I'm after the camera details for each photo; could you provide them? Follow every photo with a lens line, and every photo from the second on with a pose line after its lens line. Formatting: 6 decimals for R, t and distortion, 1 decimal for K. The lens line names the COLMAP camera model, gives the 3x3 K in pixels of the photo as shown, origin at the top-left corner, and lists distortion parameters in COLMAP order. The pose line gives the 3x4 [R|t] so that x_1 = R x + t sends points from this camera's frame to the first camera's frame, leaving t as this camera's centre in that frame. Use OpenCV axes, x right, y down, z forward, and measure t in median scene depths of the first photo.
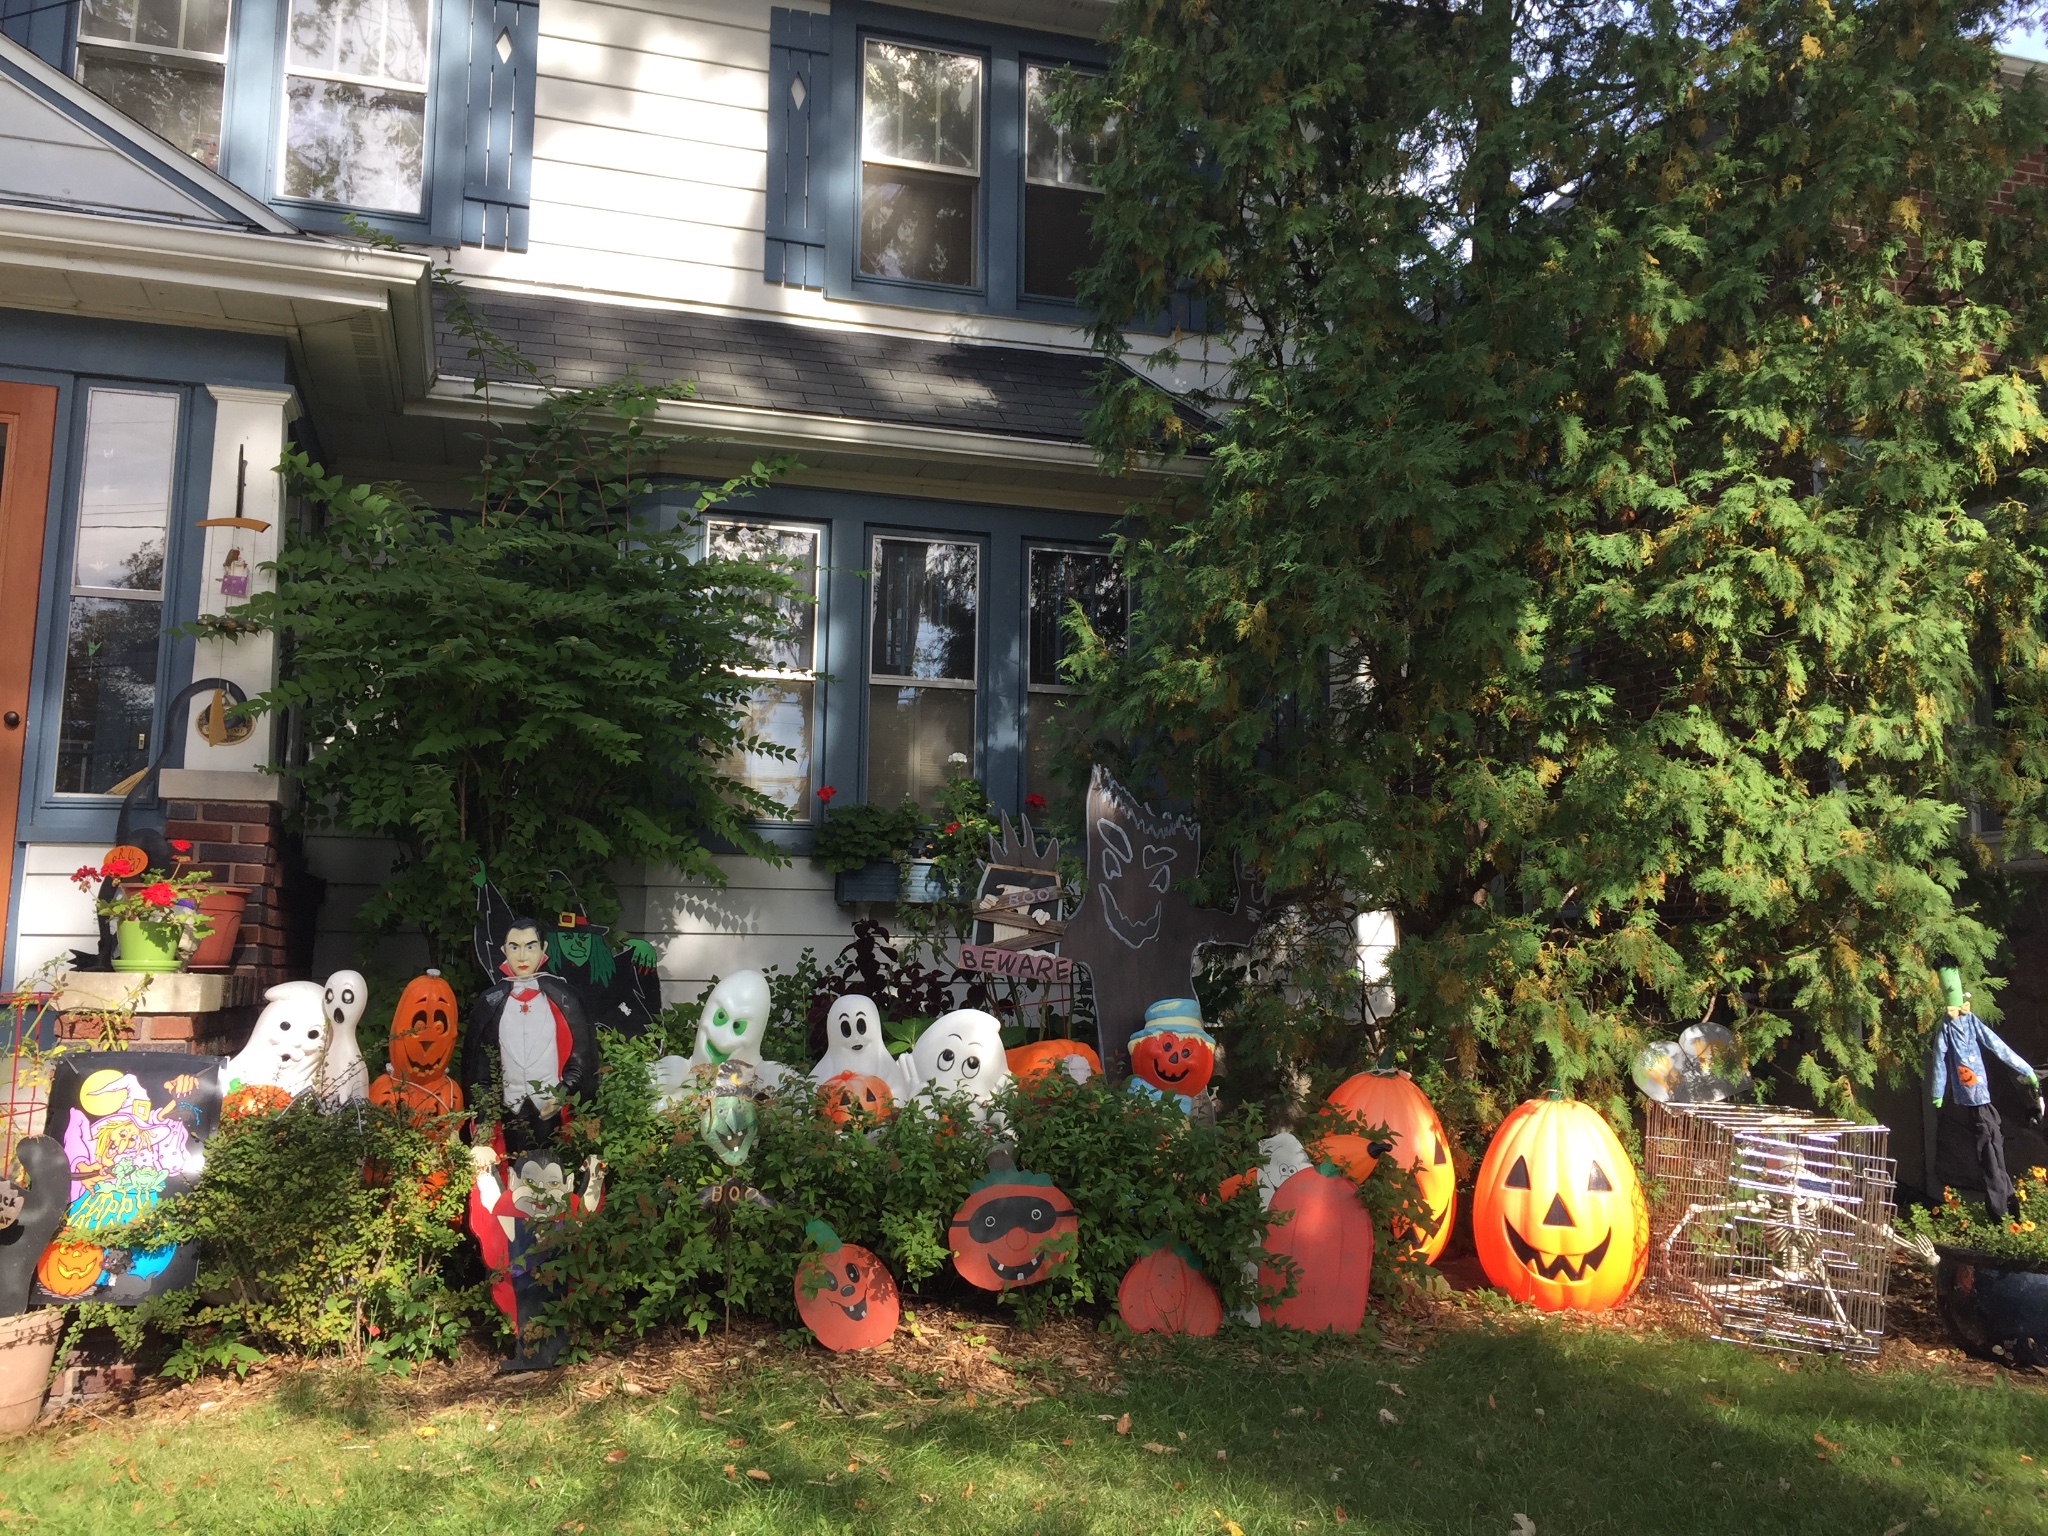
lens RADIAL K [[1805.6, 0, 1017.3], [0, 1805.6, 757.4], [0, 0, 1]] dist [0.084669, -0.091843]
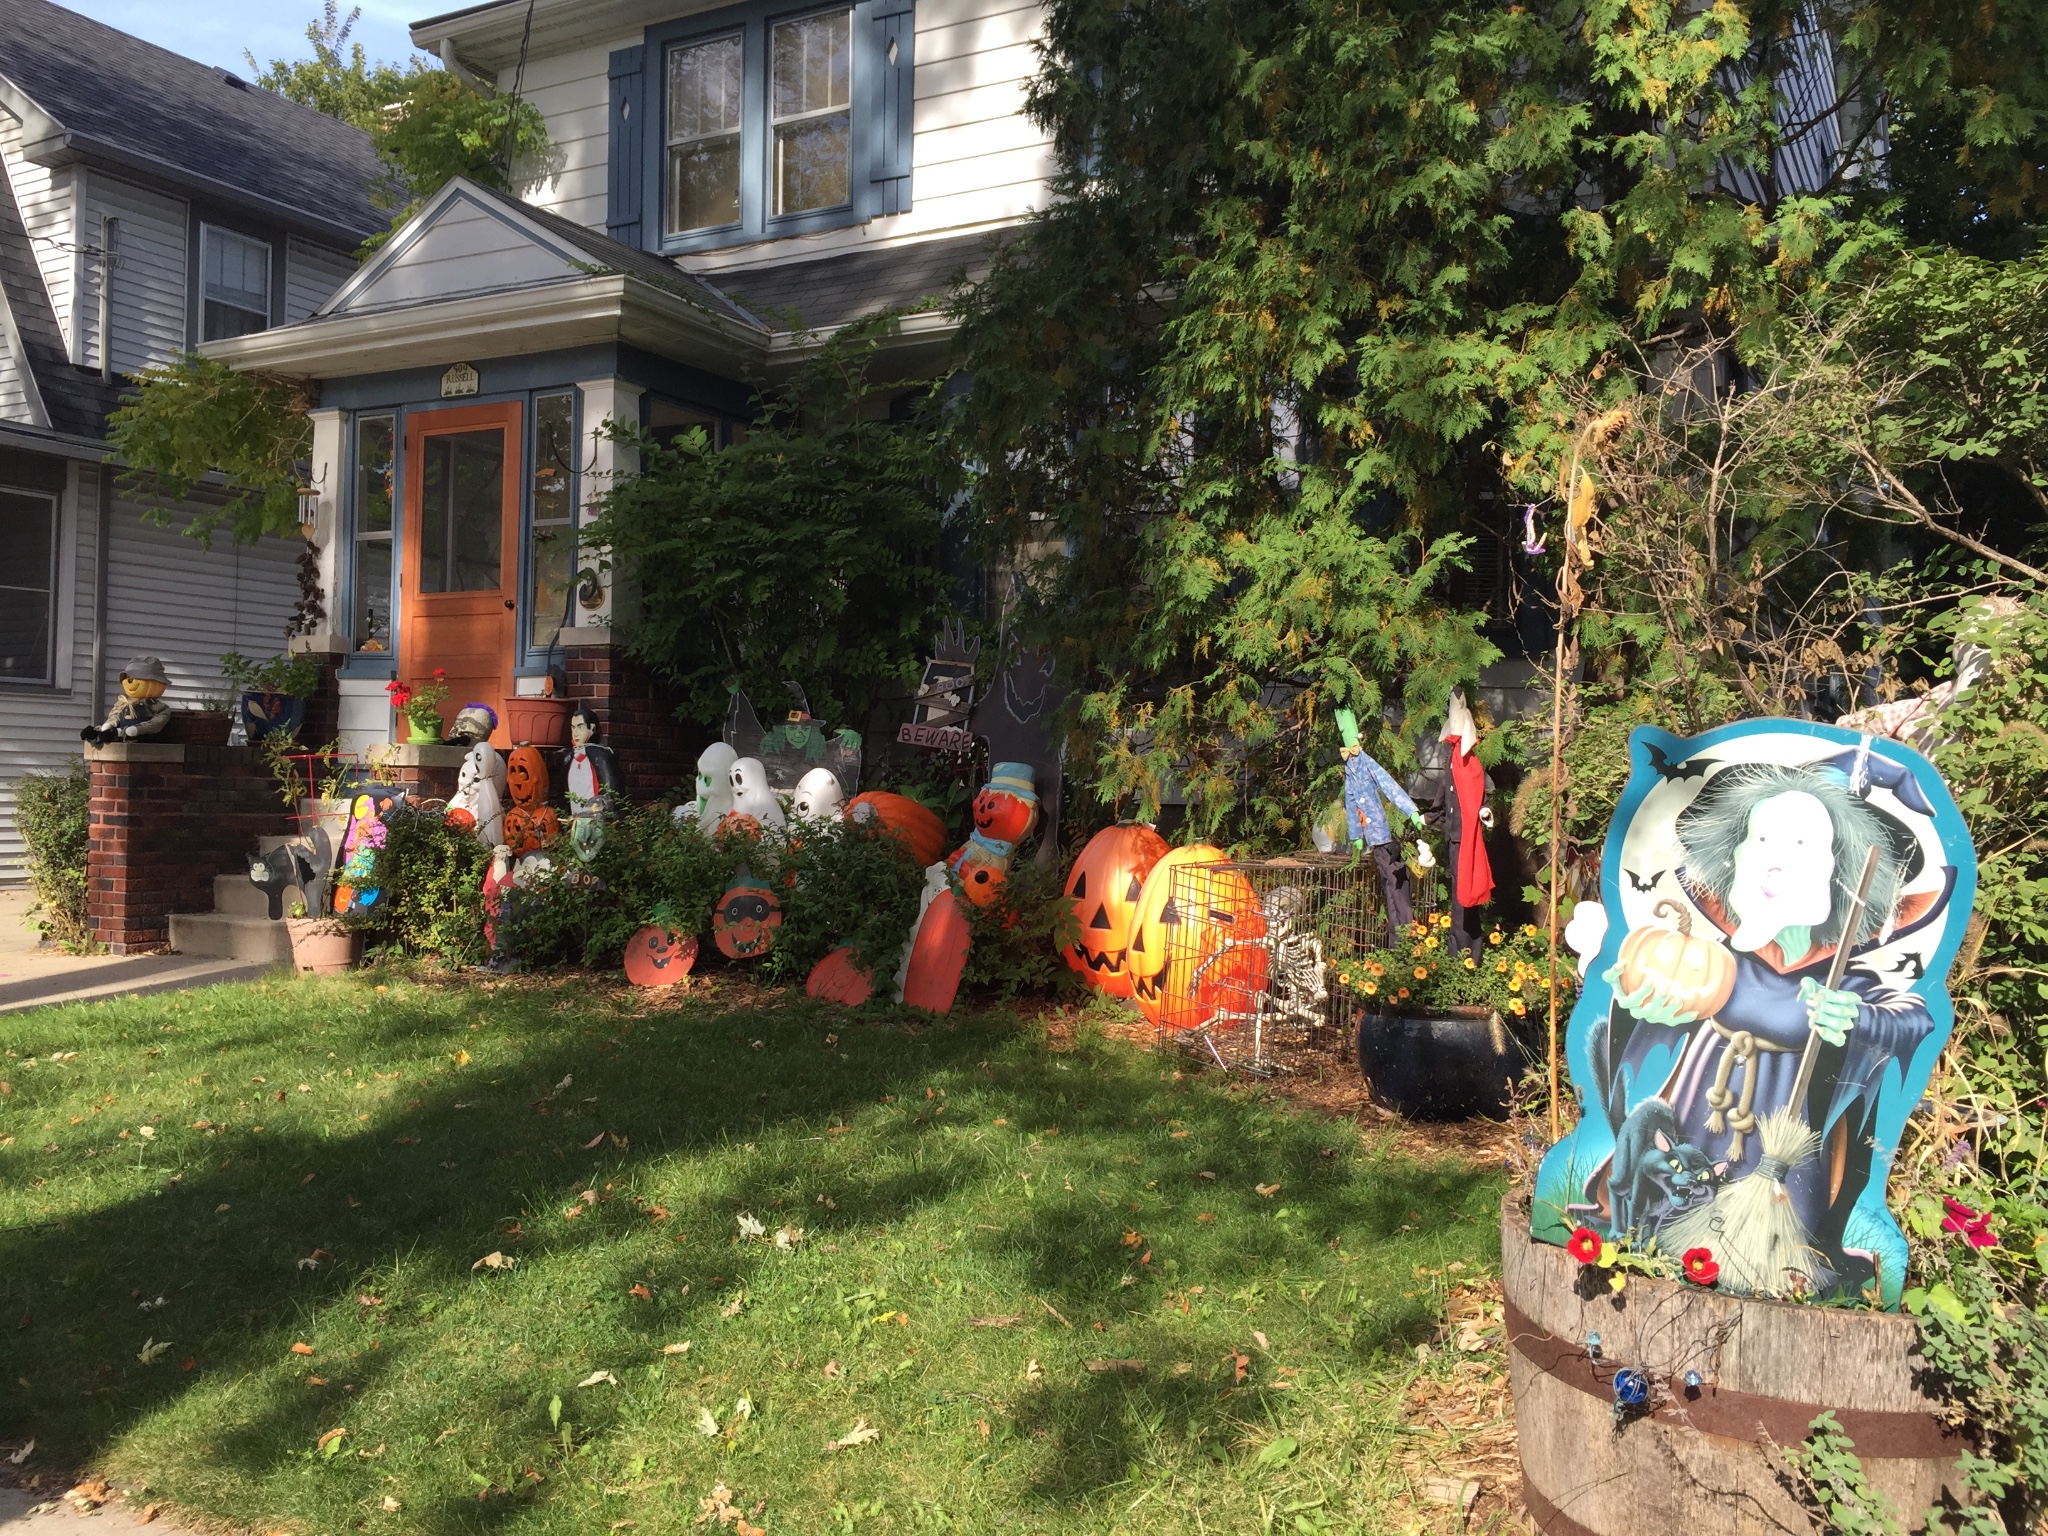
lens RADIAL K [[1805.6, 0, 1017.3], [0, 1805.6, 757.4], [0, 0, 1]] dist [0.084669, -0.091843]
pose [[0.685607, -0.015383, -0.727809, 0.984688], [0.076933, 0.995709, 0.051427, 0.068936], [0.723895, -0.091251, 0.683849, 0.176907]]
